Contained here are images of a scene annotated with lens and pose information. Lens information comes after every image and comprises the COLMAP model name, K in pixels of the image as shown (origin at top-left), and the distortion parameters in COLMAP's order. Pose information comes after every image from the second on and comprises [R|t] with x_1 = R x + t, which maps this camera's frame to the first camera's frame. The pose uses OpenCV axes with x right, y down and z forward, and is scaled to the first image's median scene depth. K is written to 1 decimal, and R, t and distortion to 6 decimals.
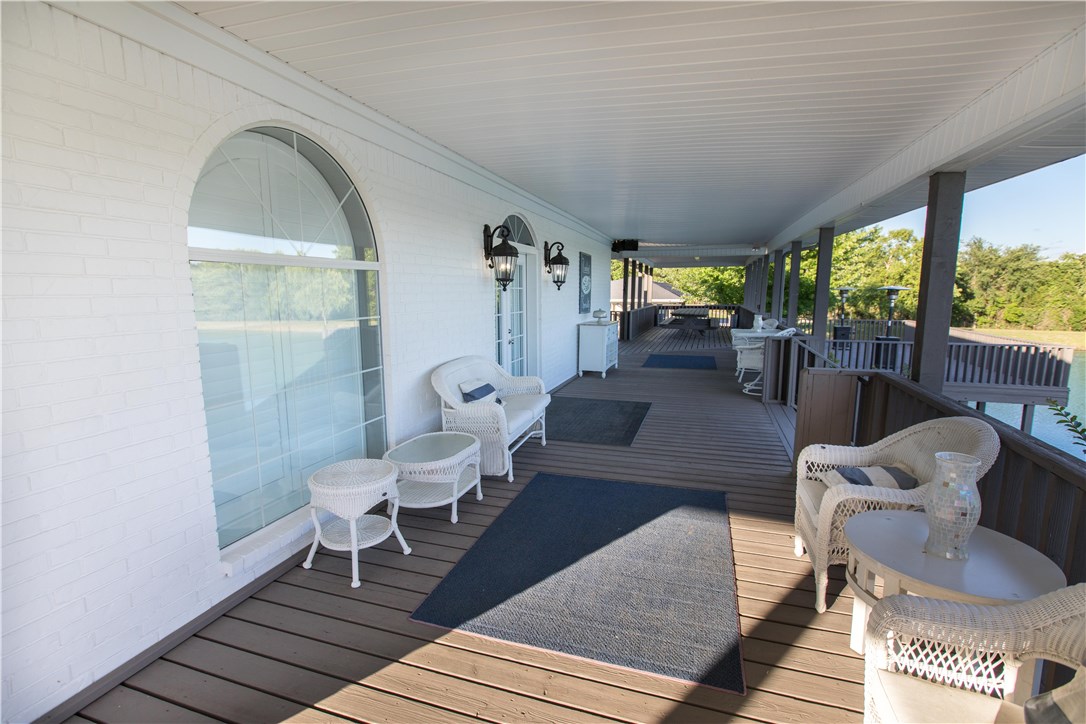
lens RADIAL K [[492.2, 0, 543.0], [0, 492.2, 362.0], [0, 0, 1]] dist [-0.000062, -0.000004]
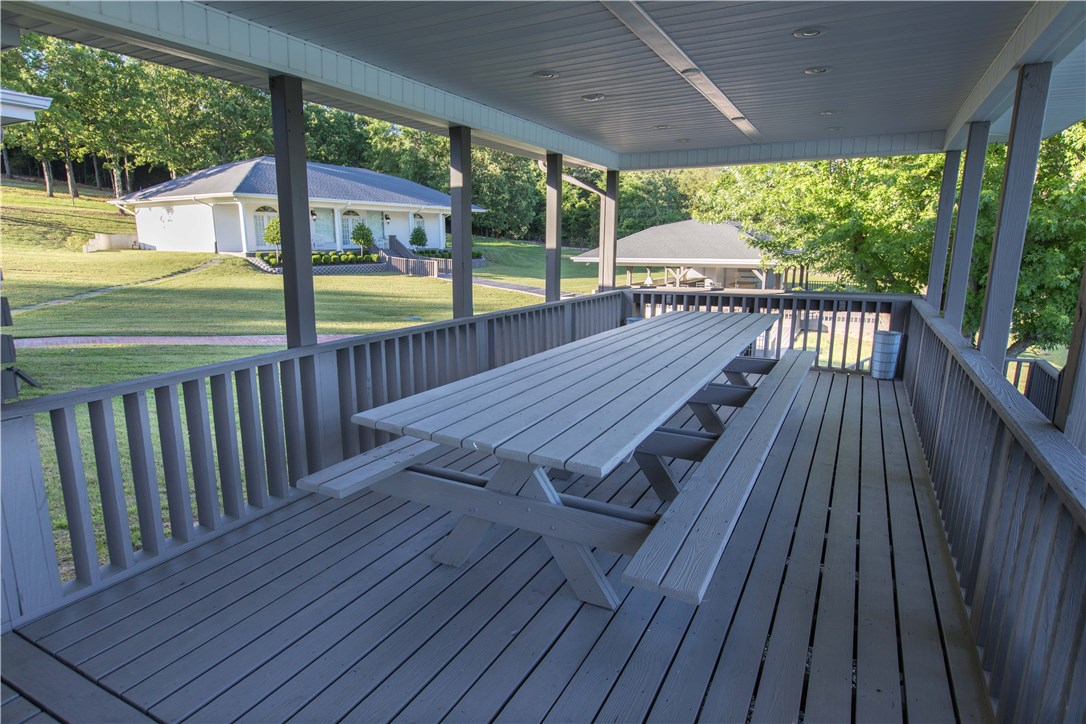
lens RADIAL K [[595.2, 0, 543.0], [0, 595.2, 362.0], [0, 0, 1]] dist [-0.000652, -0.000327]
pose [[0.985910, 0.040243, -0.162365, 0.210703], [-0.030305, 0.997539, 0.063227, -0.080324], [0.164510, -0.057415, 0.984703, 0.530491]]
